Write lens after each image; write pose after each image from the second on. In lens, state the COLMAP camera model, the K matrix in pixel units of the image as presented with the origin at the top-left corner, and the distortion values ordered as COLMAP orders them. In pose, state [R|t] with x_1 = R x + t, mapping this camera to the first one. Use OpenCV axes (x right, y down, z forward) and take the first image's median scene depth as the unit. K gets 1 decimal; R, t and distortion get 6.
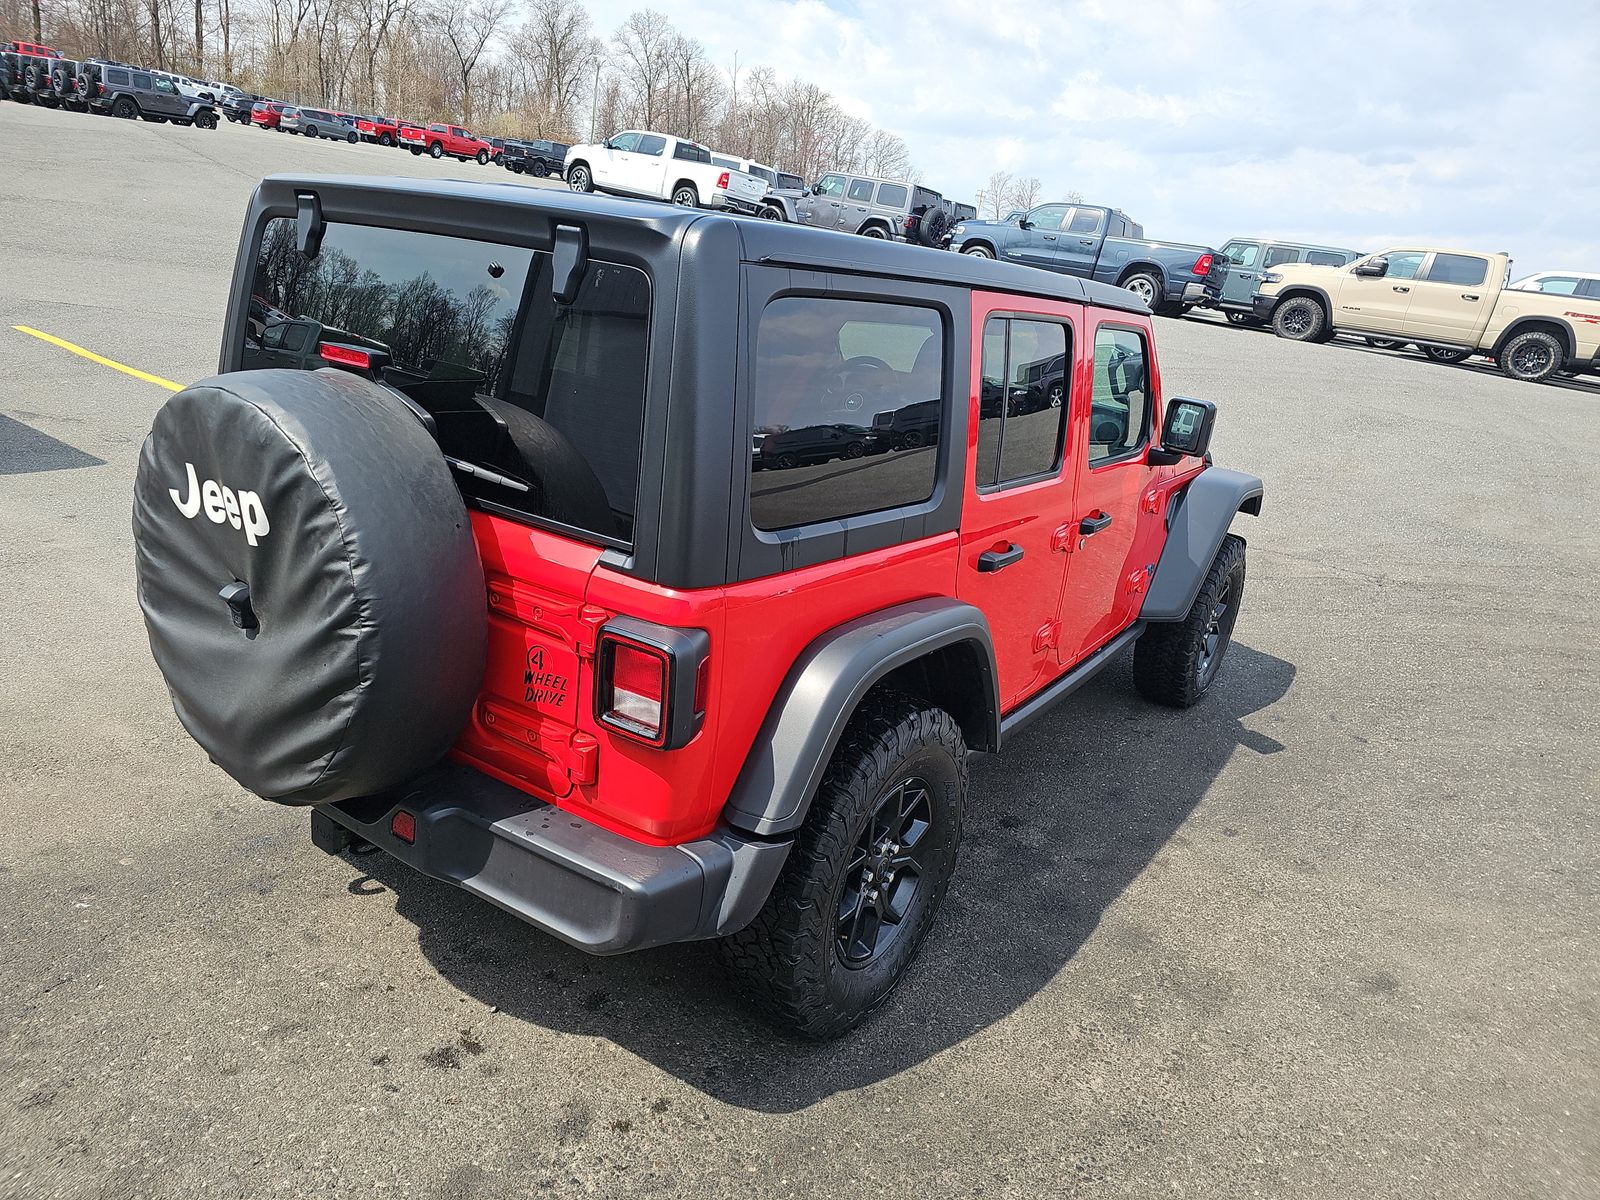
lens RADIAL K [[1065.1, 0, 790.5], [0, 1065.1, 603.6], [0, 0, 1]] dist [0.048822, -0.041037]
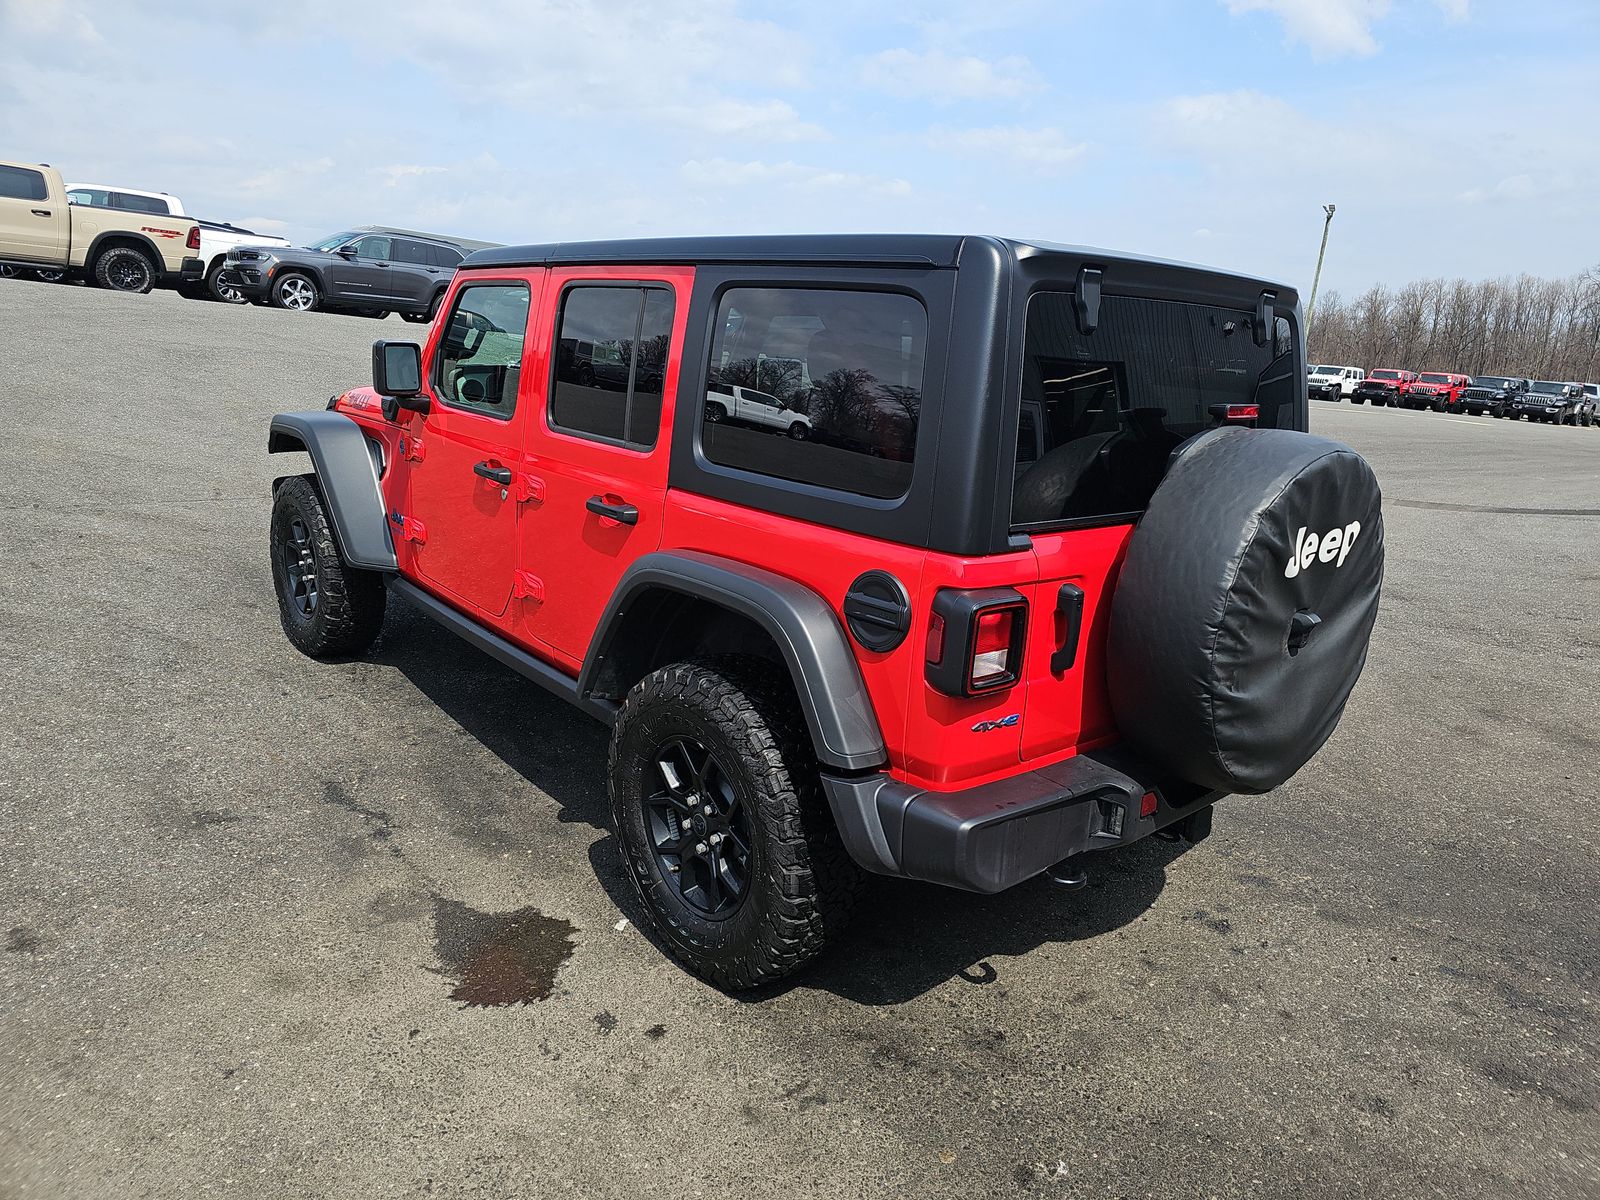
lens RADIAL K [[1060.2, 0, 824.1], [0, 1060.2, 594.4], [0, 0, 1]] dist [0.054404, -0.047365]
pose [[0.215470, -0.332372, 0.918206, -1.186482], [0.252725, 0.927237, 0.276336, -0.345988], [-0.943241, 0.172511, 0.283790, 0.807358]]
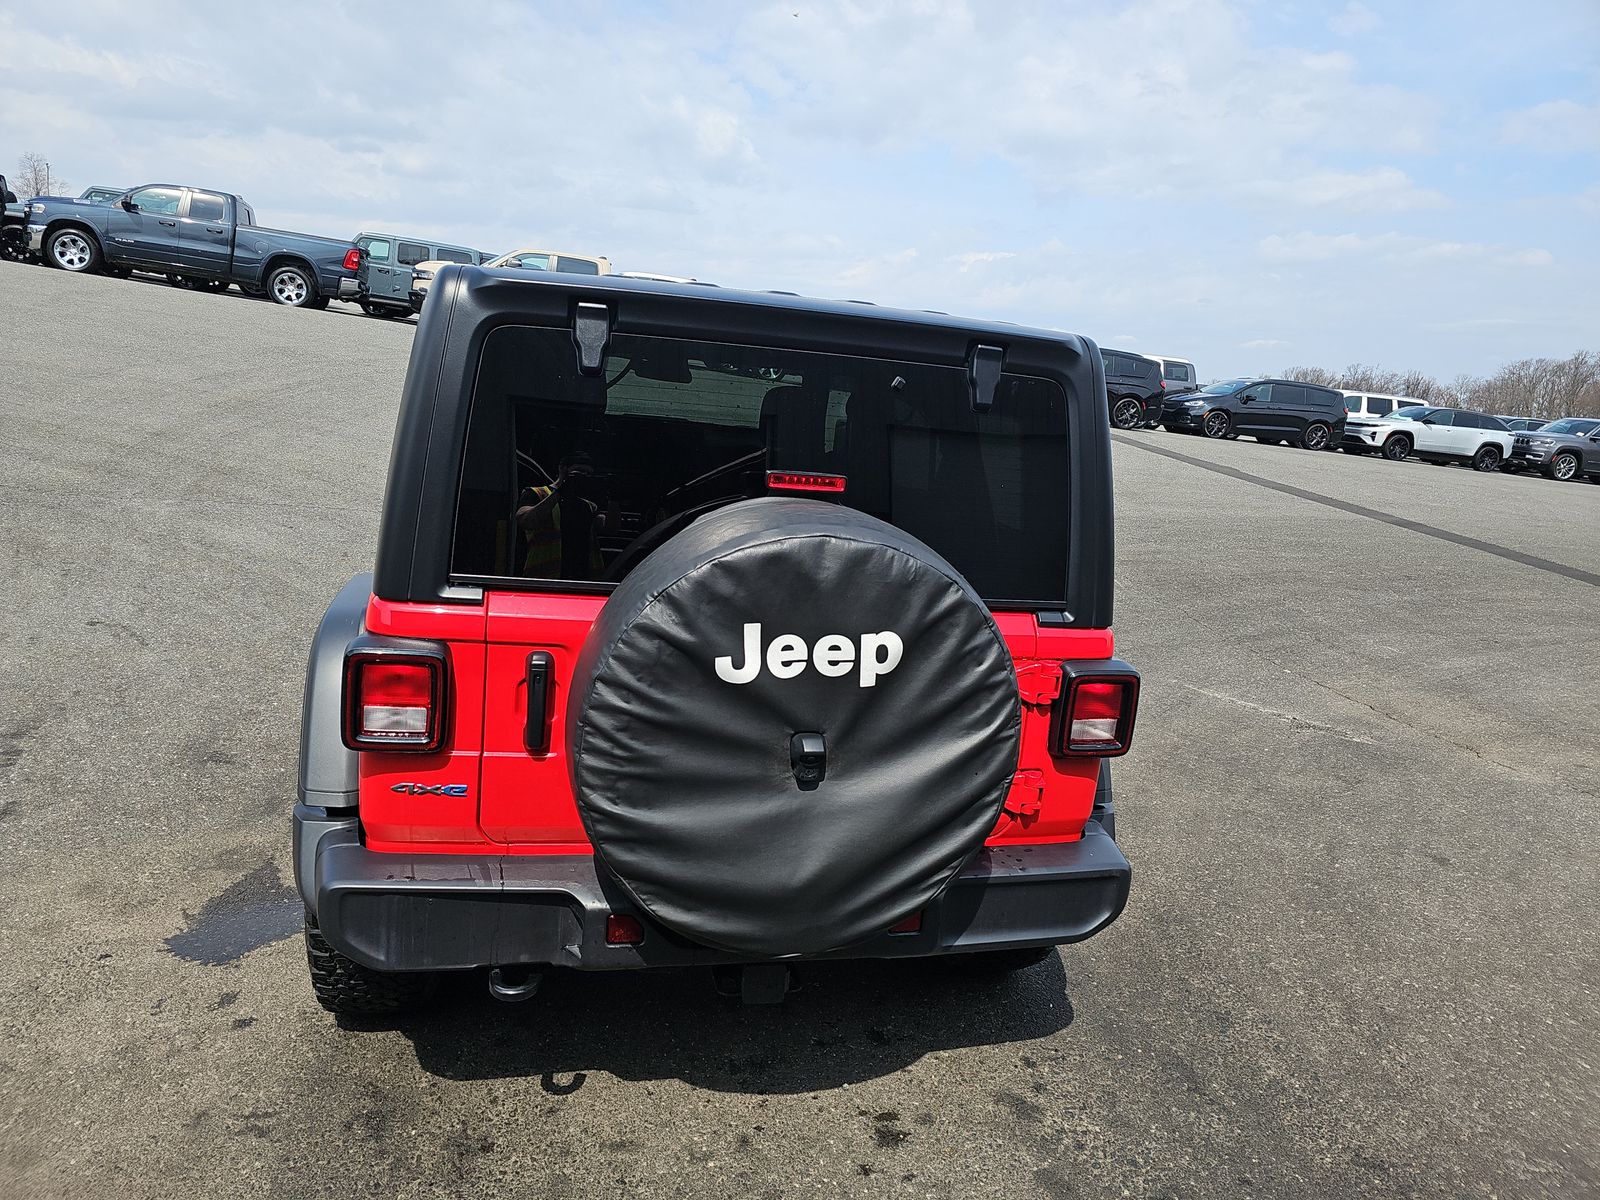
lens RADIAL K [[1065.1, 0, 790.5], [0, 1065.1, 603.6], [0, 0, 1]] dist [0.048822, -0.041037]
pose [[0.668691, -0.214547, 0.711914, -0.803774], [0.202577, 0.973814, 0.103197, -0.159334], [-0.715412, 0.075211, 0.694643, 0.250089]]
